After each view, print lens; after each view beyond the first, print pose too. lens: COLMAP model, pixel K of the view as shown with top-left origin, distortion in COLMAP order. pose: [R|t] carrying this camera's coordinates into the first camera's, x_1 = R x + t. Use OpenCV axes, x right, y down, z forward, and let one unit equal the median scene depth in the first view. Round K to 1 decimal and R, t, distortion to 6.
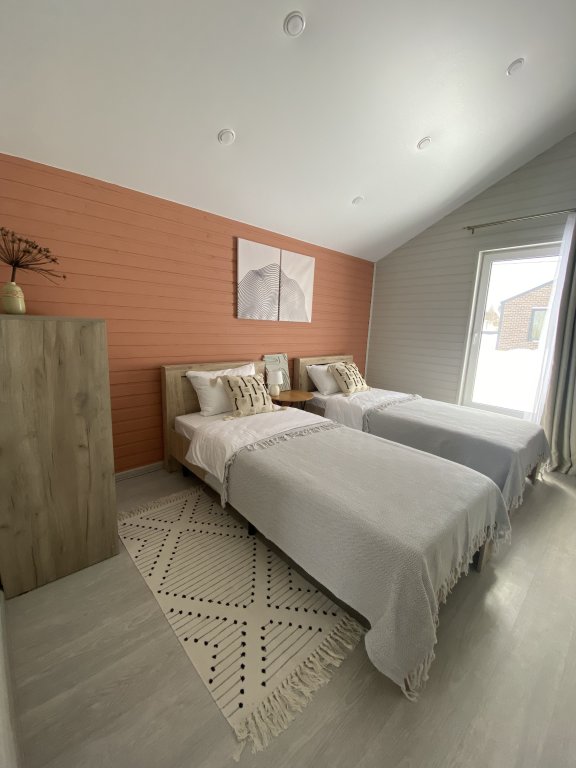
lens RADIAL K [[310.8, 0, 288.2], [0, 310.8, 382.0], [0, 0, 1]] dist [0.026461, -0.022781]
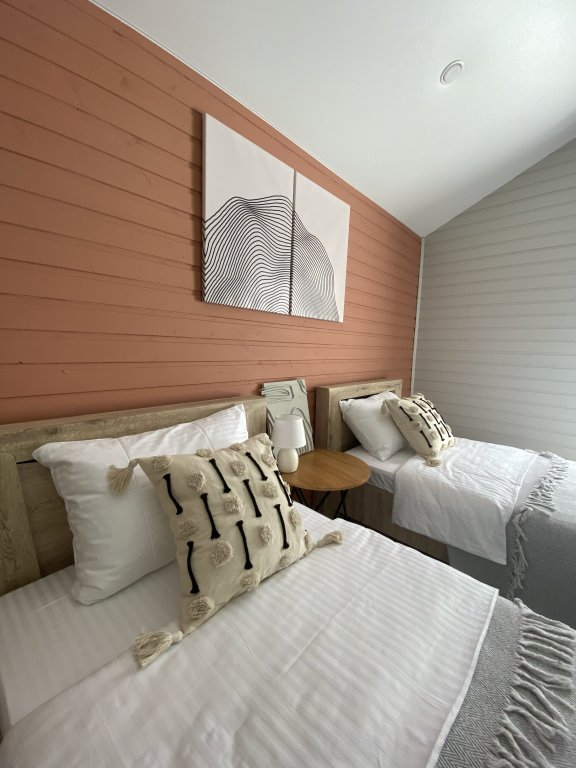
lens RADIAL K [[310.8, 0, 288.2], [0, 310.8, 382.0], [0, 0, 1]] dist [0.026461, -0.022781]
pose [[0.997709, -0.016108, 0.065706, -0.072434], [0.020491, 0.997570, -0.066587, -0.058037], [-0.064474, 0.067781, 0.995615, 0.534908]]
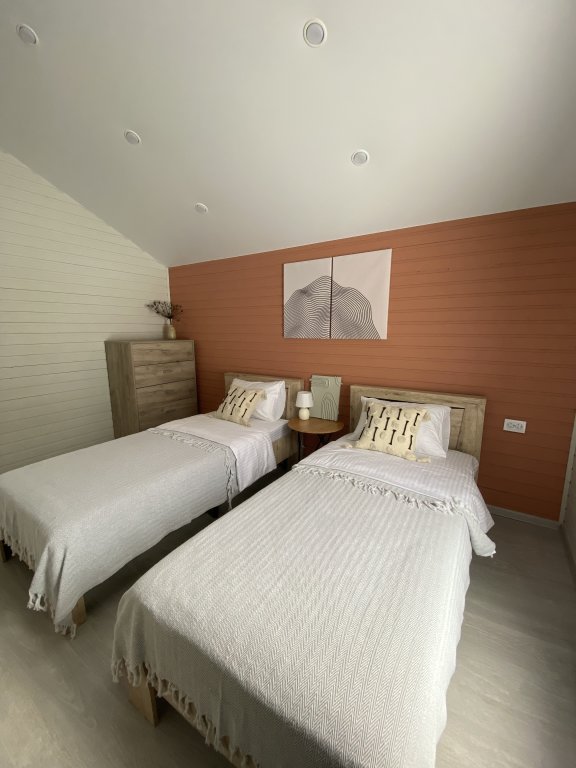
lens RADIAL K [[310.8, 0, 288.2], [0, 310.8, 382.0], [0, 0, 1]] dist [0.026461, -0.022781]
pose [[0.242886, 0.115783, -0.963120, 0.834362], [-0.169749, 0.982605, 0.075316, -0.128679], [0.955087, 0.145196, 0.258315, 0.712232]]
